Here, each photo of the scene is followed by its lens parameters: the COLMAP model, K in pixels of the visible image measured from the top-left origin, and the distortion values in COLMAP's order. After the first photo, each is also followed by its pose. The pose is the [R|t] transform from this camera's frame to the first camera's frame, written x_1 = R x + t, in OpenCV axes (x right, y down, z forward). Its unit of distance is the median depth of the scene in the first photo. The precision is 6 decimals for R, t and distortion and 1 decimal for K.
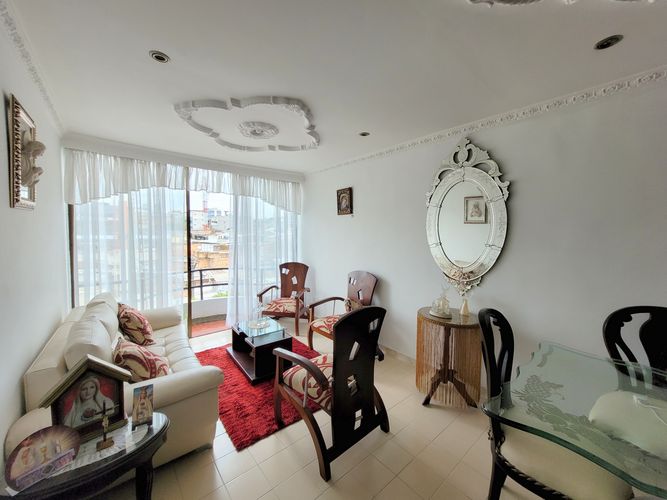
lens RADIAL K [[263.6, 0, 333.4], [0, 263.6, 246.1], [0, 0, 1]] dist [0.002989, 0.000253]
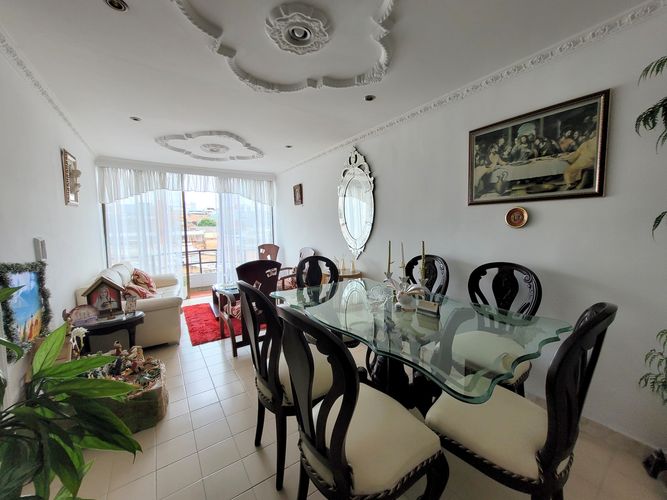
lens RADIAL K [[261.7, 0, 335.6], [0, 261.7, 246.7], [0, 0, 1]] dist [-0.002177, 0.000004]
pose [[0.995308, -0.017396, -0.095179, 0.448413], [0.020139, 0.999407, 0.027930, 0.069298], [0.094636, -0.029716, 0.995068, -0.351798]]
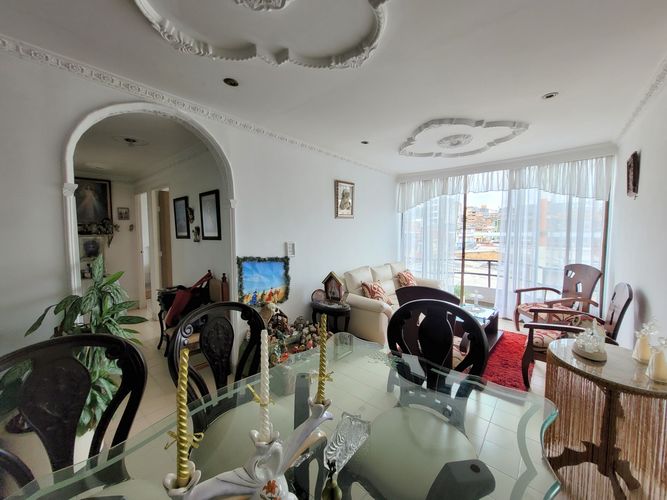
lens RADIAL K [[261.7, 0, 335.6], [0, 261.7, 246.7], [0, 0, 1]] dist [-0.002177, 0.000004]
pose [[0.165801, 0.054427, -0.984656, 0.727119], [-0.043914, 0.997893, 0.047764, 0.008882], [0.985181, 0.035321, 0.167842, 0.240899]]
